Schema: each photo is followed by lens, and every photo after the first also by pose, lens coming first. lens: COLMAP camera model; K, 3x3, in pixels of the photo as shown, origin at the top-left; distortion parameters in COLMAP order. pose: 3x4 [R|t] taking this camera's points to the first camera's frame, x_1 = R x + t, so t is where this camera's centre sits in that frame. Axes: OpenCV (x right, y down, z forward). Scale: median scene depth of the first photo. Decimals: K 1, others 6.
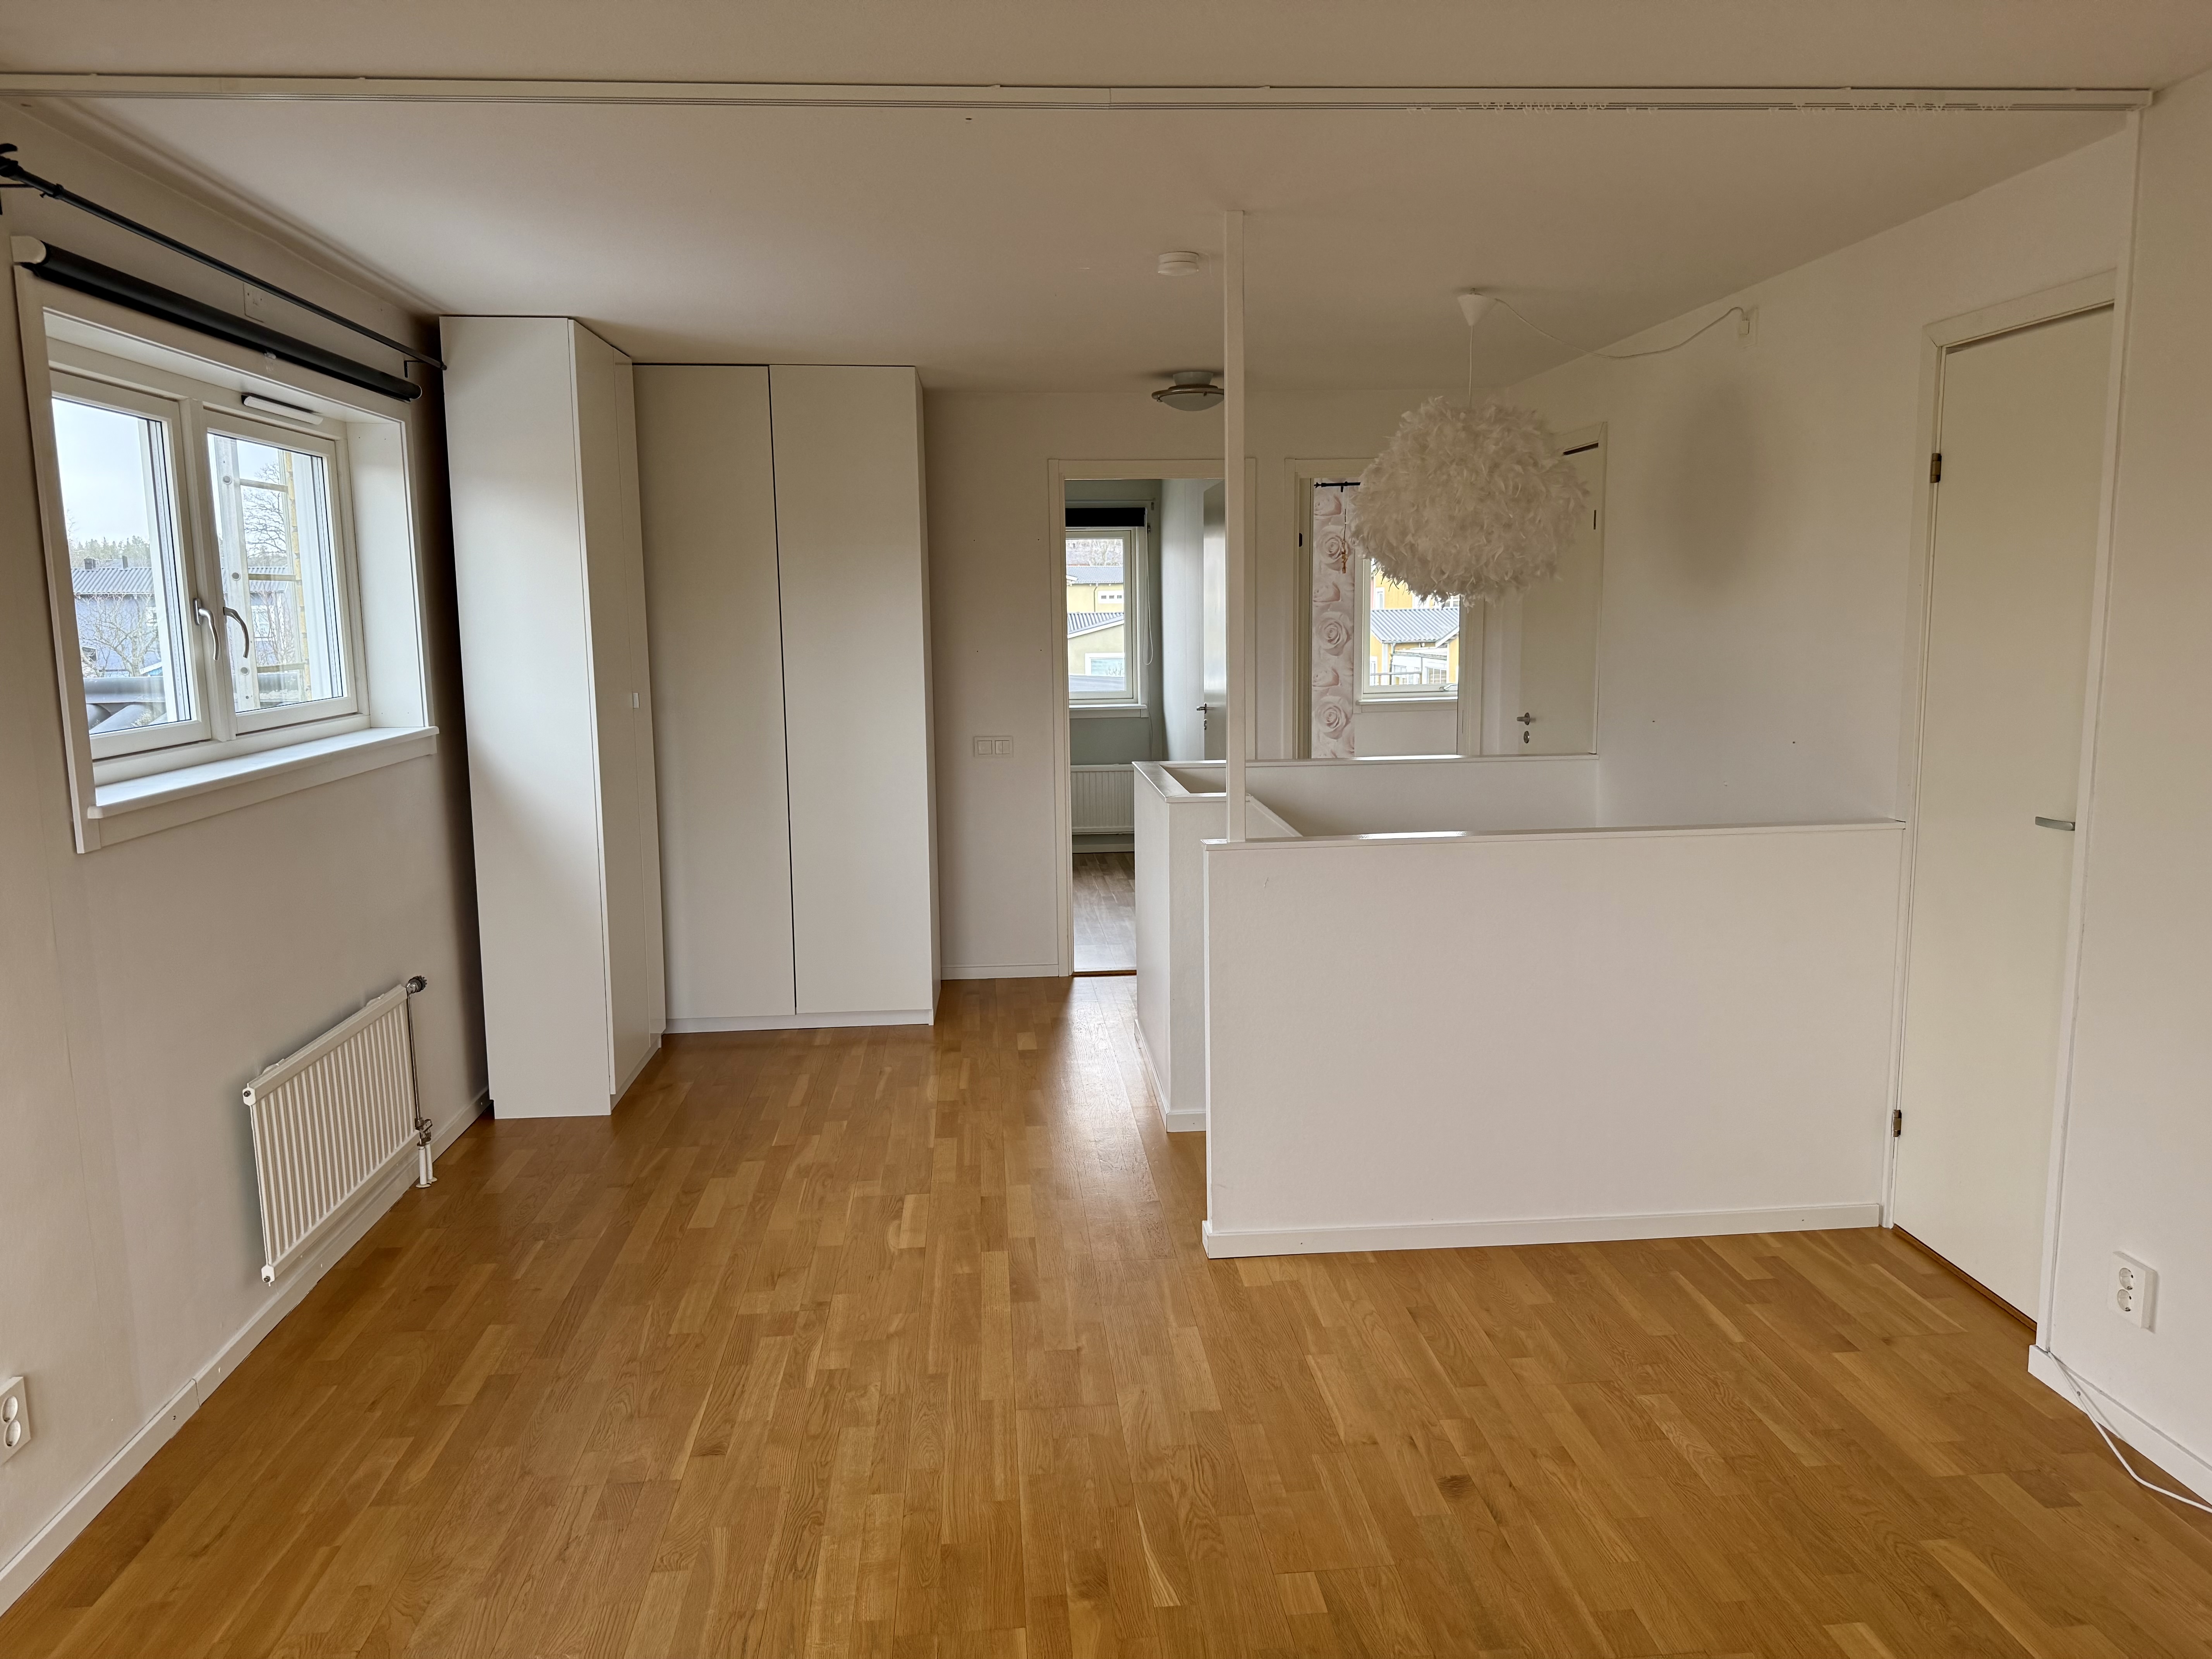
lens RADIAL K [[1541.5, 0, 1107.9], [0, 1541.5, 832.4], [0, 0, 1]] dist [0.026312, -0.029114]
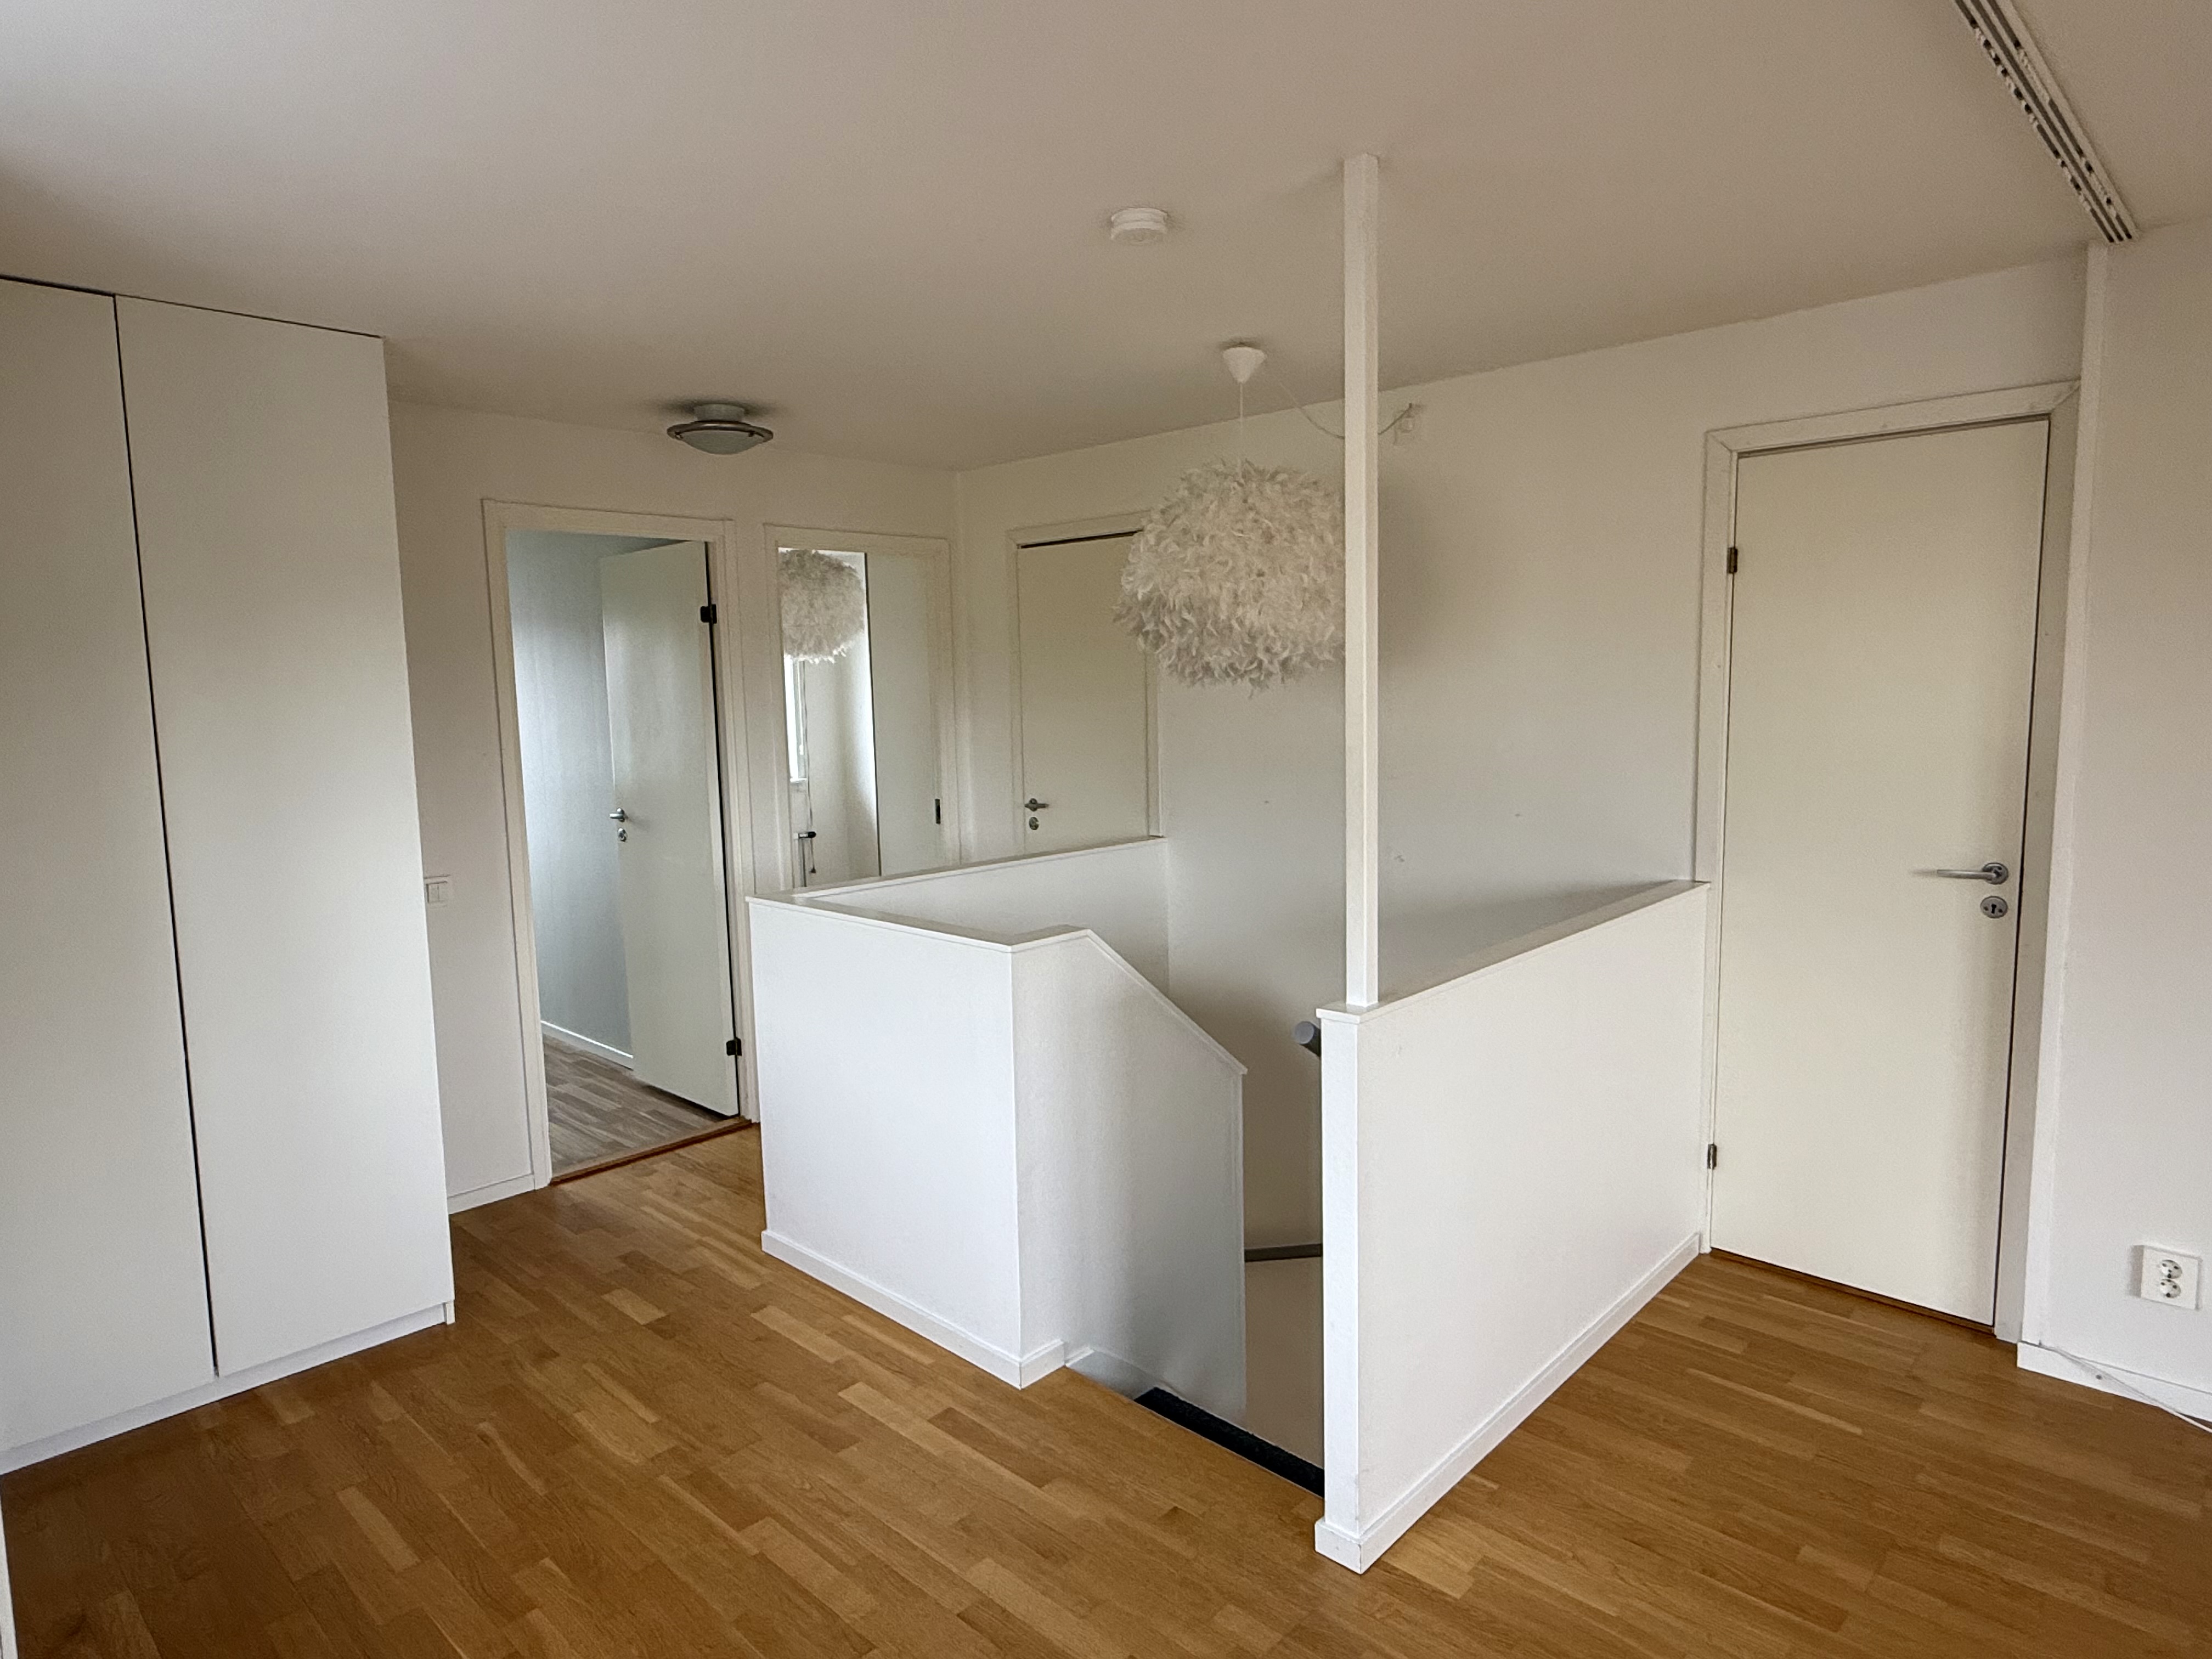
lens RADIAL K [[1310.8, 0, 1103.9], [0, 1310.8, 822.8], [0, 0, 1]] dist [0.006304, 0.002301]
pose [[0.748687, -0.082673, 0.657749, -0.399608], [0.110476, 0.993878, -0.000828, -0.091821], [-0.653654, 0.073285, 0.753237, 0.562657]]
